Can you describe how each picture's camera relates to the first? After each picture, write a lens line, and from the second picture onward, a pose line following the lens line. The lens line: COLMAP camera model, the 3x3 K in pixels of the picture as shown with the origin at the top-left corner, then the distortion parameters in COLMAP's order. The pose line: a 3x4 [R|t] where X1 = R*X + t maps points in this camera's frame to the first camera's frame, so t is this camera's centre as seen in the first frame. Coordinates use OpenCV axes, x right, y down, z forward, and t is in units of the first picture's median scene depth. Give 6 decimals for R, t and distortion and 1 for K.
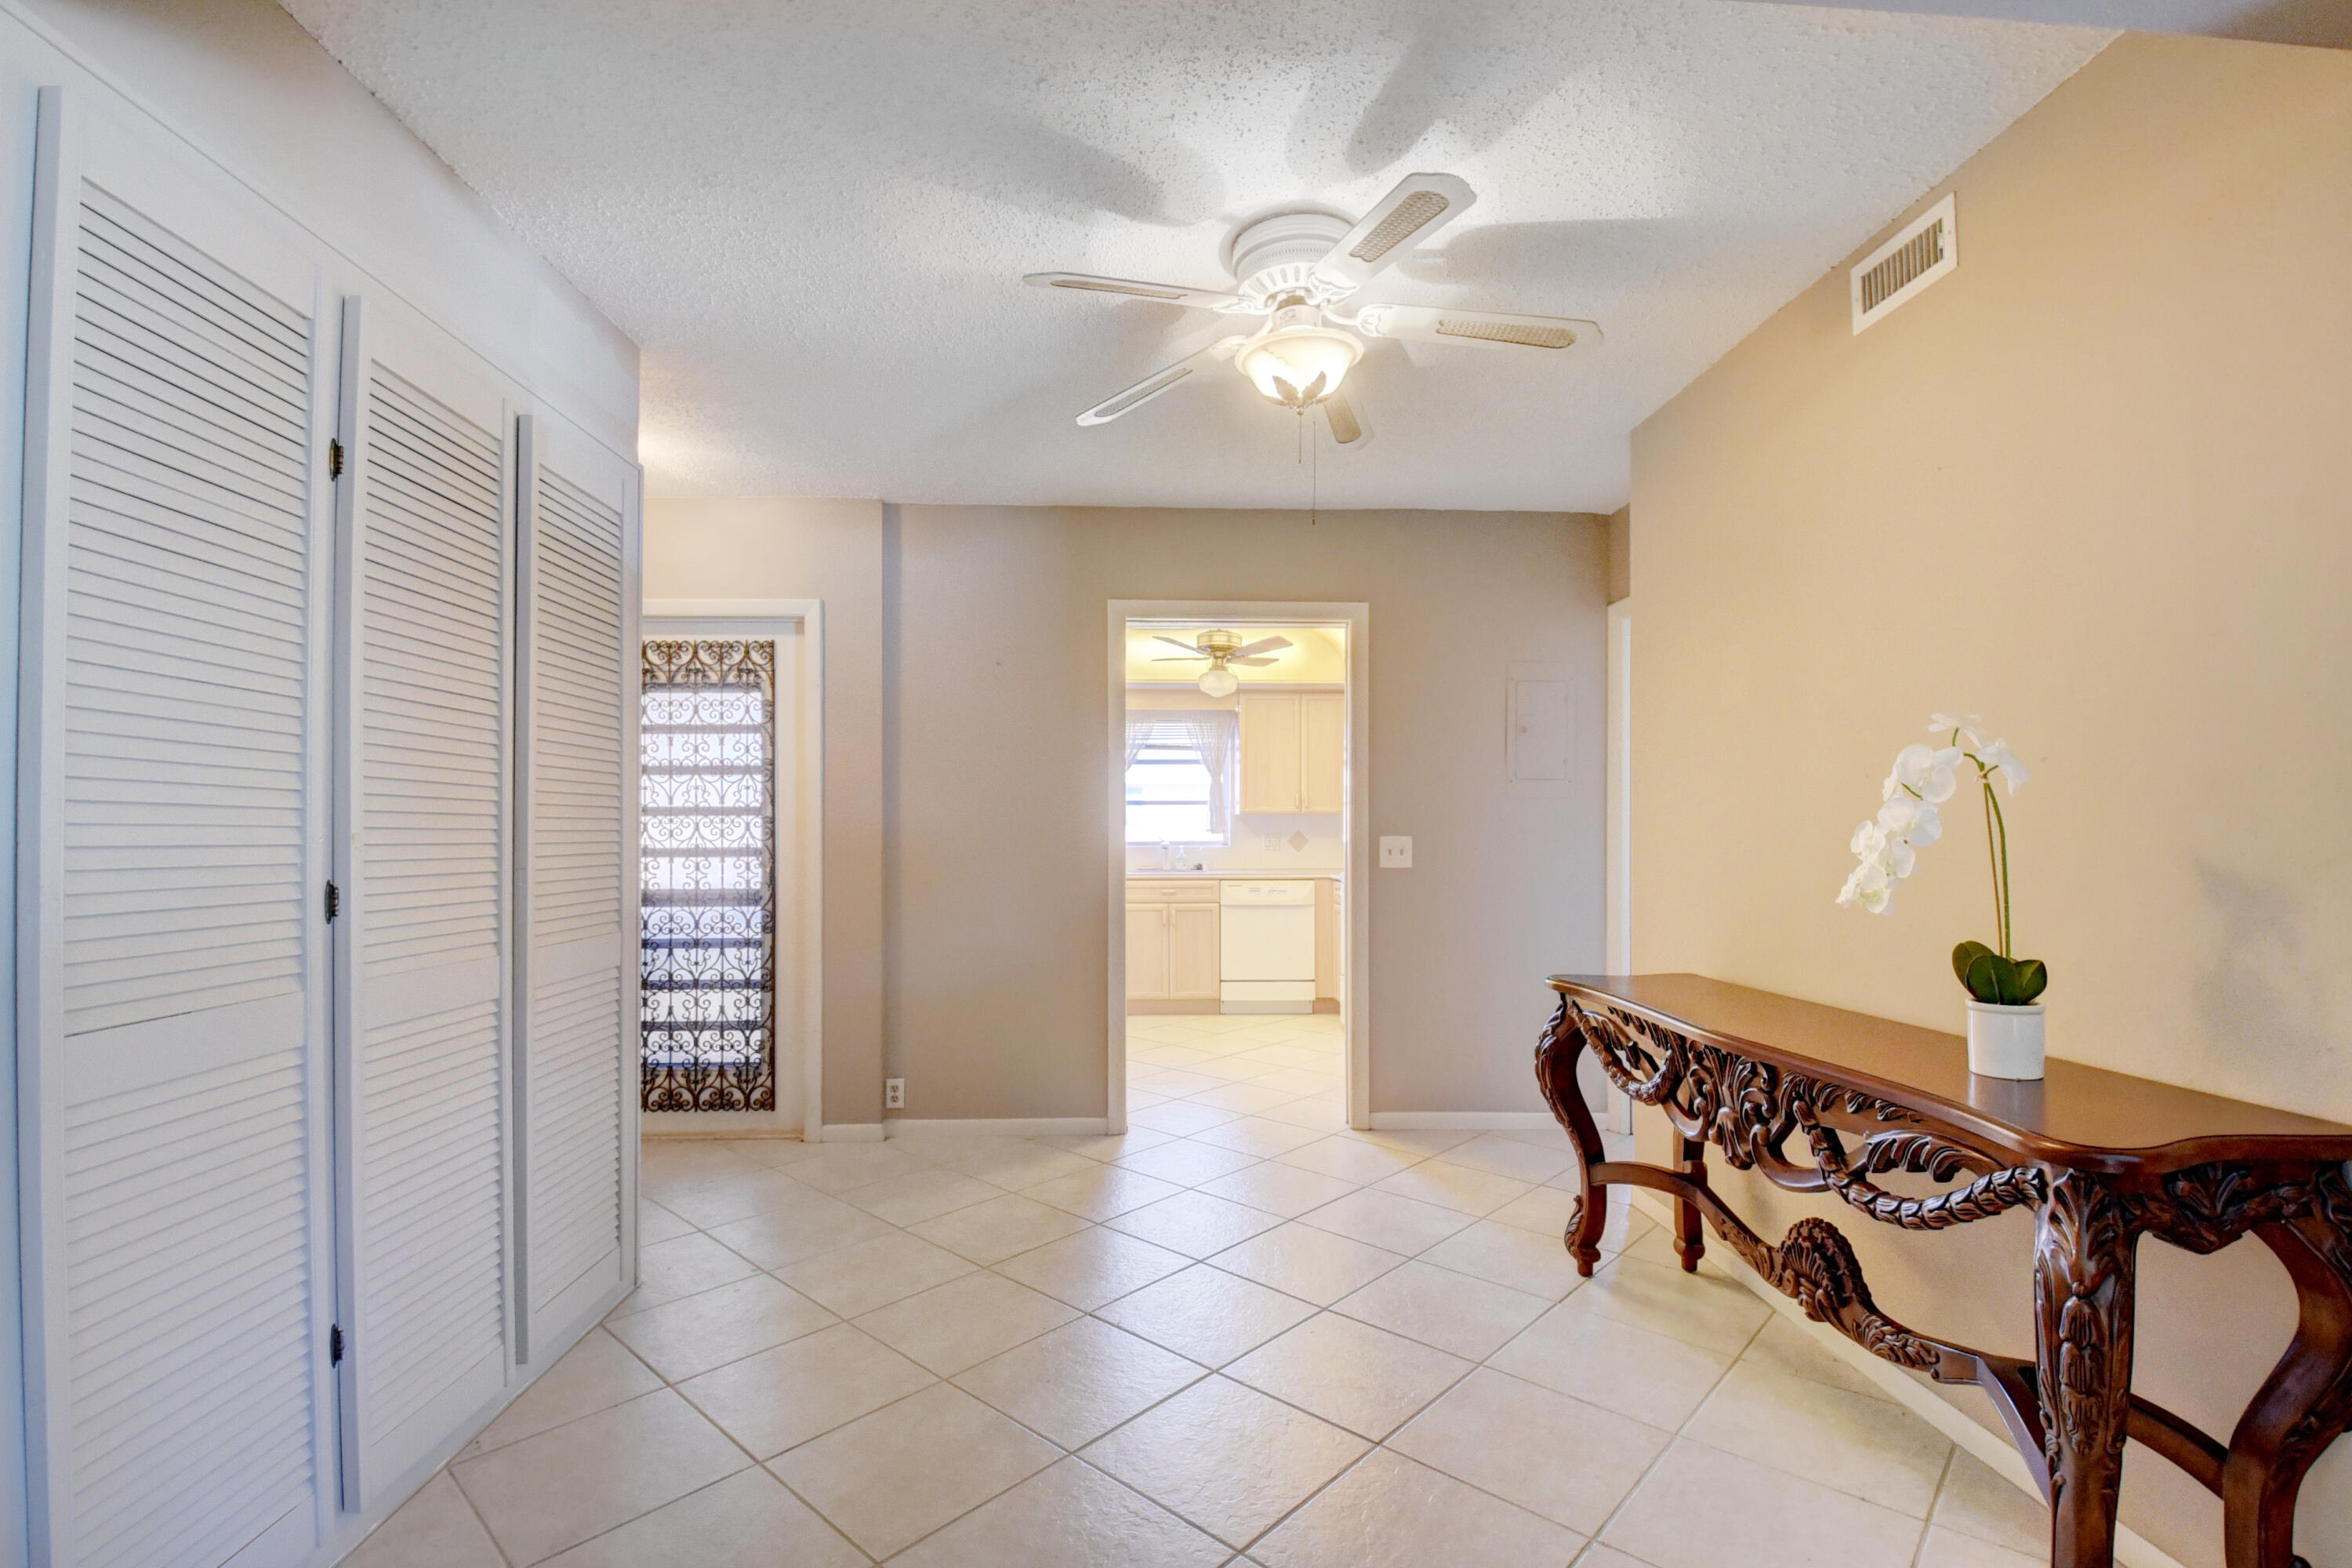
lens RADIAL K [[1046.4, 0, 1181.7], [0, 1046.4, 822.1], [0, 0, 1]] dist [0.017726, -0.028504]
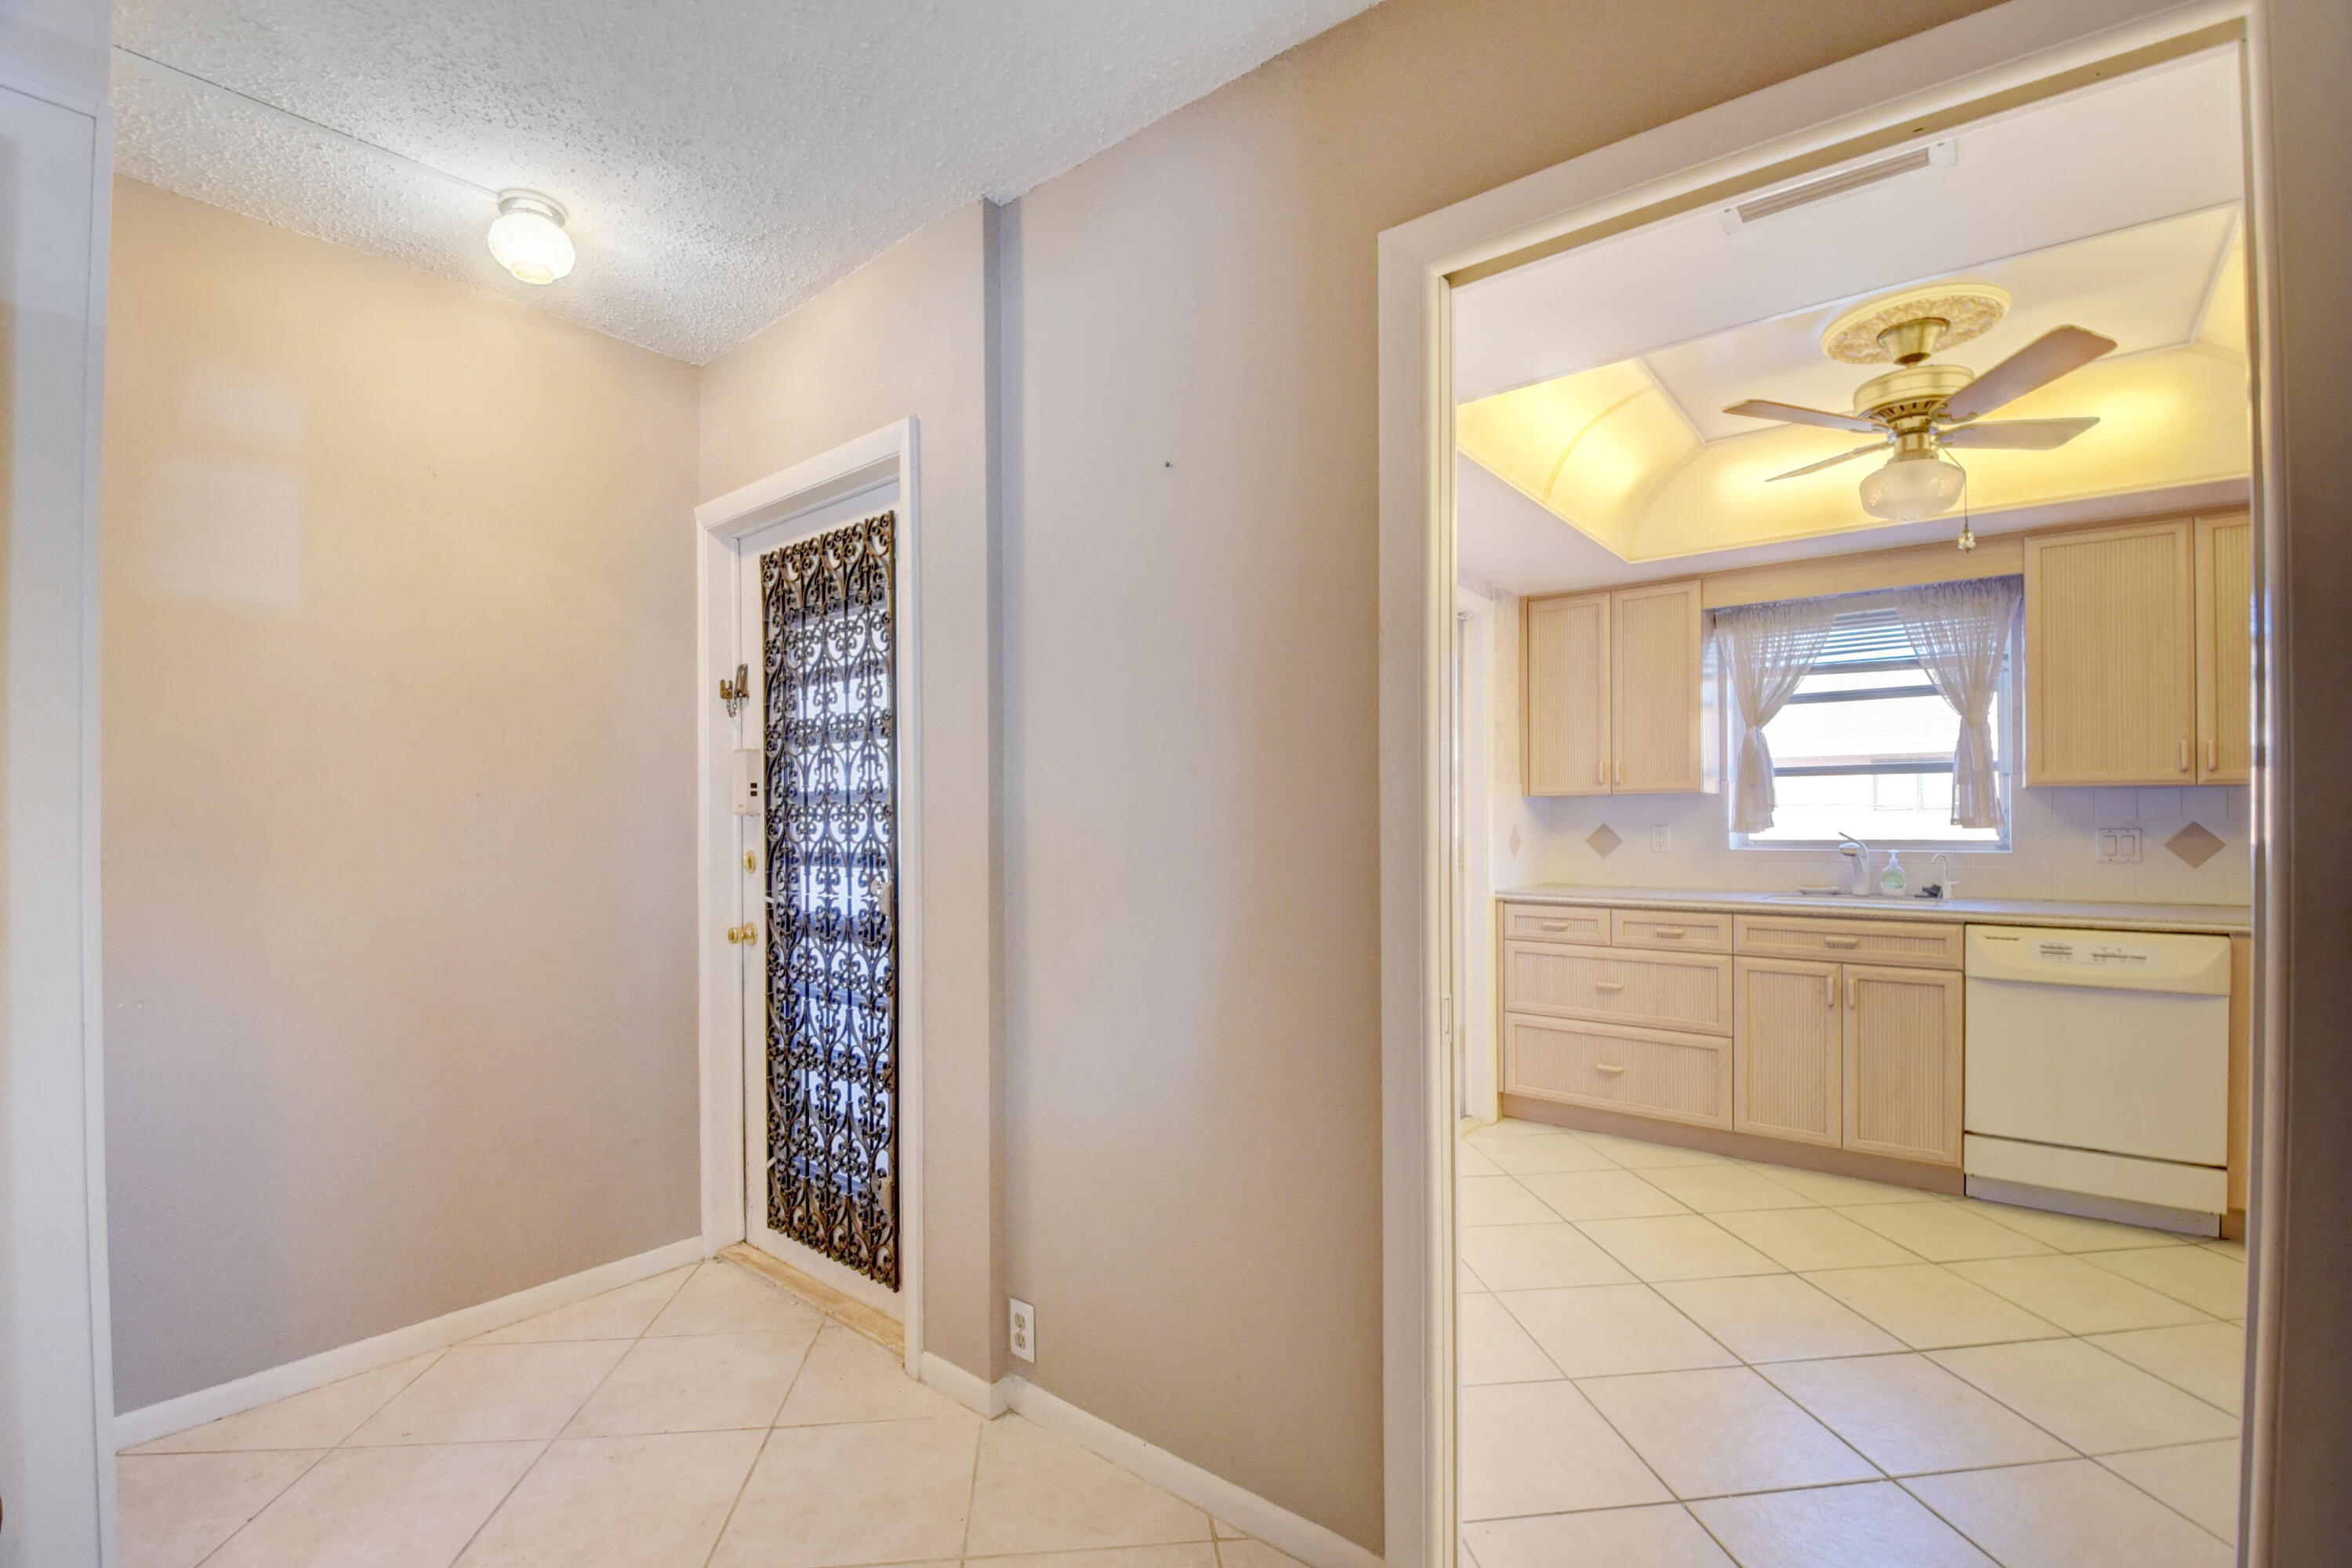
lens RADIAL K [[1030.0, 0, 1174.9], [0, 1030.0, 816.6], [0, 0, 1]] dist [0.002264, -0.017097]
pose [[0.751139, -0.003109, -0.660137, 0.125726], [0.008554, 0.999951, 0.005025, 0.000160], [0.660089, -0.009421, 0.751128, 0.672872]]
